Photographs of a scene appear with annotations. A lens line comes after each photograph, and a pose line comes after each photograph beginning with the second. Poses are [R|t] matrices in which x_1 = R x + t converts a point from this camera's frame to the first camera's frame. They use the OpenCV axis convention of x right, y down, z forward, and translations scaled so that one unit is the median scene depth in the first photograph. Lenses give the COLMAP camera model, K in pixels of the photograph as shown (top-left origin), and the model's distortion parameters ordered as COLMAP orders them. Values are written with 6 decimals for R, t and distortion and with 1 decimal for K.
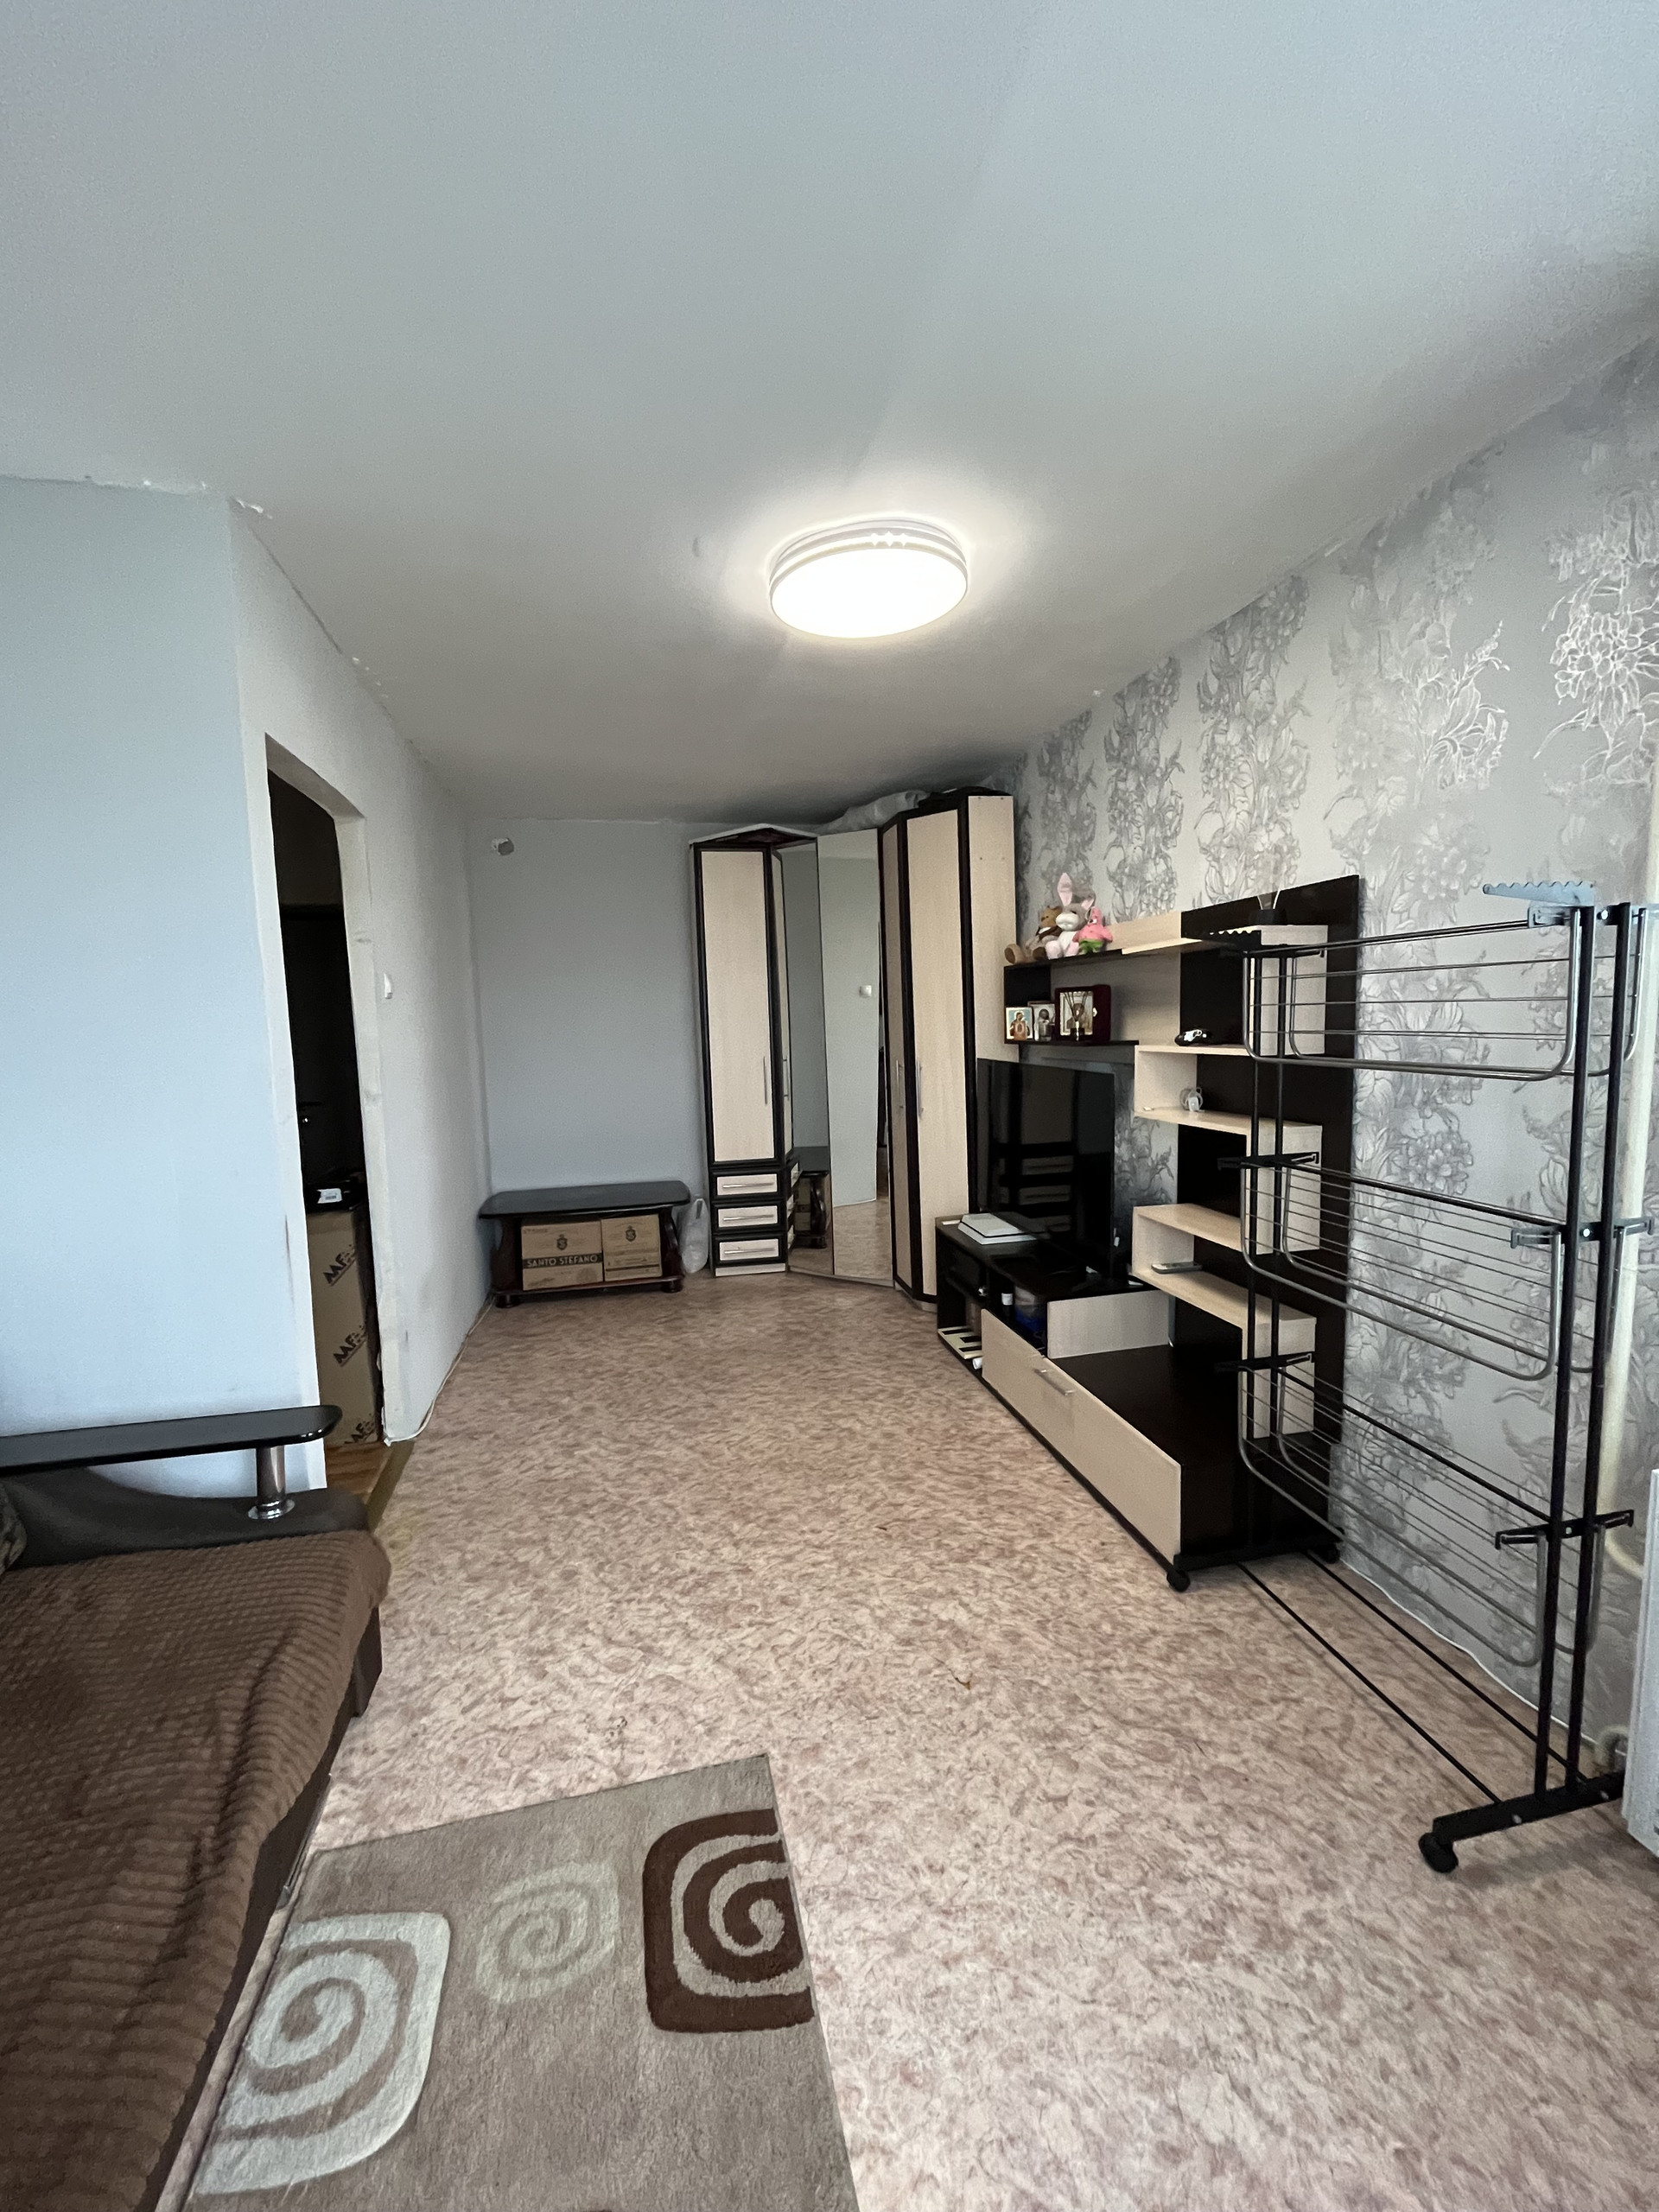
lens RADIAL K [[893.3, 0, 826.2], [0, 893.3, 1105.3], [0, 0, 1]] dist [-0.003301, 0.000417]
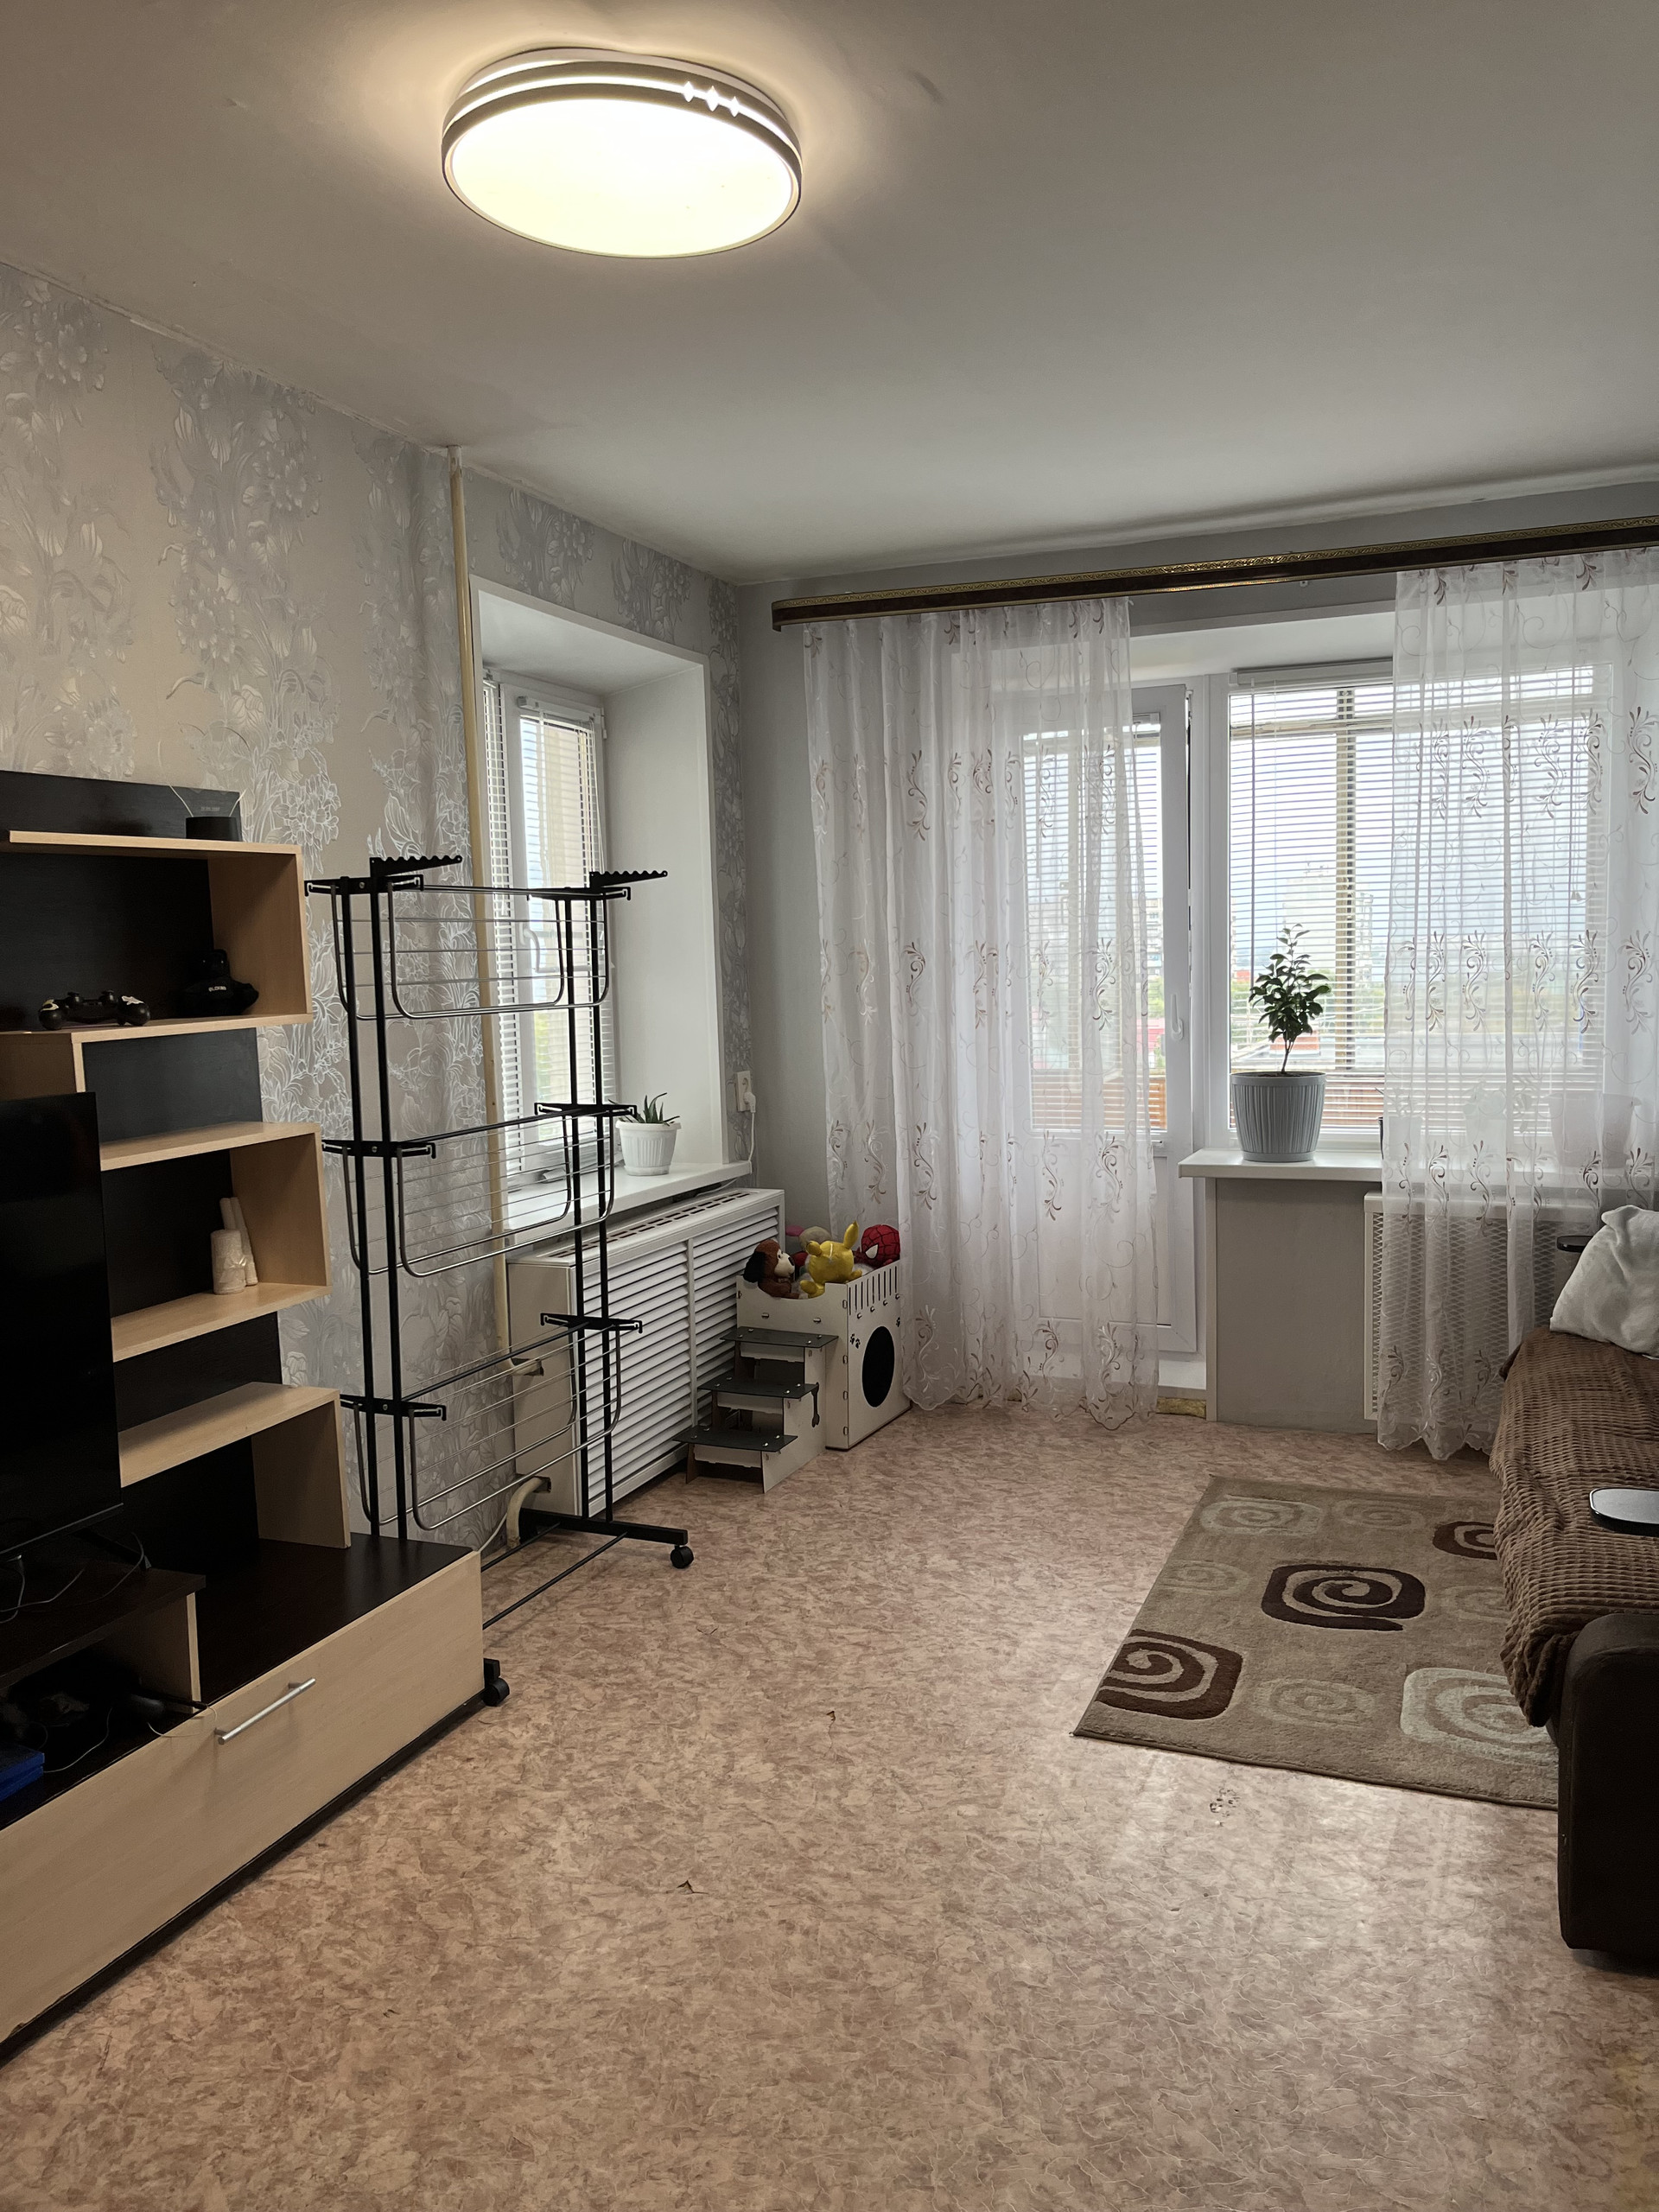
lens RADIAL K [[1666.0, 0, 845.5], [0, 1666.0, 1113.4], [0, 0, 1]] dist [0.055878, -0.076353]
pose [[-0.824492, -0.008584, 0.565808, -0.771972], [0.103441, 0.980751, 0.165613, -0.191638], [-0.556339, 0.195074, -0.807733, 2.194593]]
